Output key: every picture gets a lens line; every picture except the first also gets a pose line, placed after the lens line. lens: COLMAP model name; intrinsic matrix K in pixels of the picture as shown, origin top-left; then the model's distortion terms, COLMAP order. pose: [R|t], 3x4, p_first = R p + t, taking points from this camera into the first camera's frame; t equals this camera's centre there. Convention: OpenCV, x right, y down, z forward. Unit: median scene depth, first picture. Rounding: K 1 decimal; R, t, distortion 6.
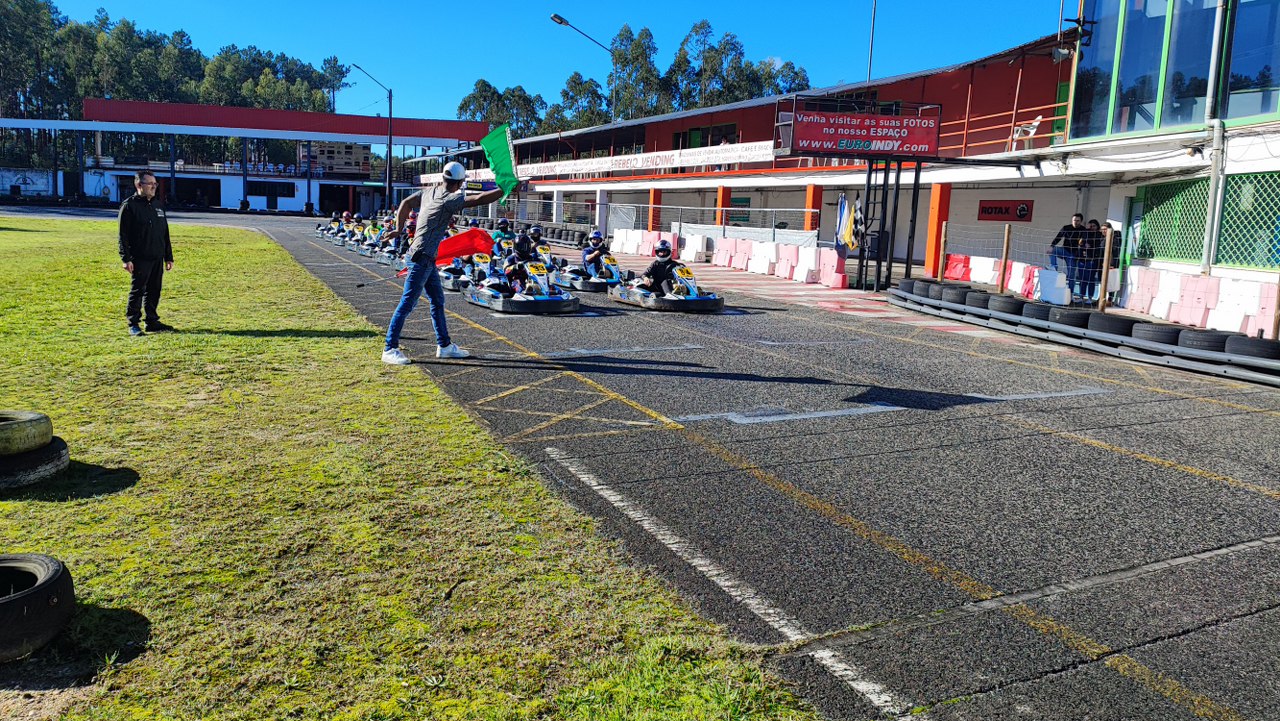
lens RADIAL K [[943.6, 0, 639.5], [0, 943.6, 382.7], [0, 0, 1]] dist [0.033576, -0.085972]
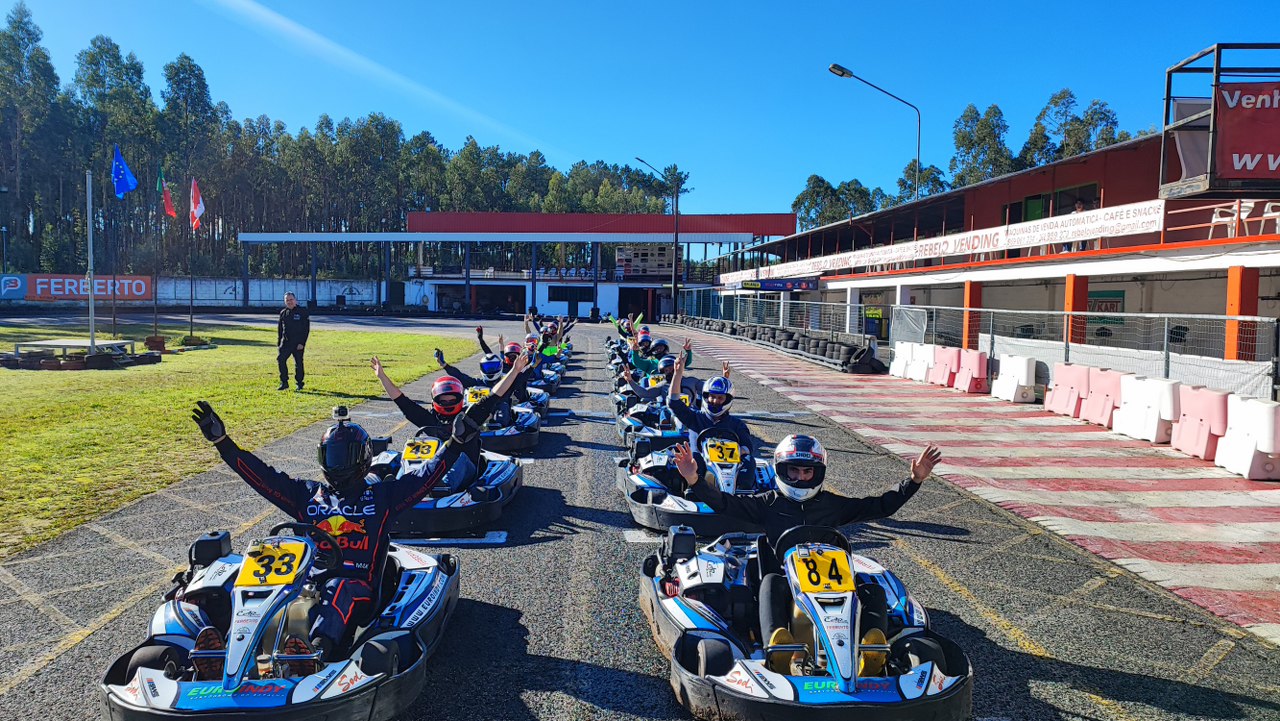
lens RADIAL K [[926.3, 0, 651.2], [0, 926.3, 337.9], [0, 0, 1]] dist [0.005480, -0.009018]
pose [[0.933951, -0.008417, -0.357303, 0.022674], [-0.043973, 0.989421, -0.138246, -0.033066], [0.354687, 0.144827, 0.923700, 0.162003]]
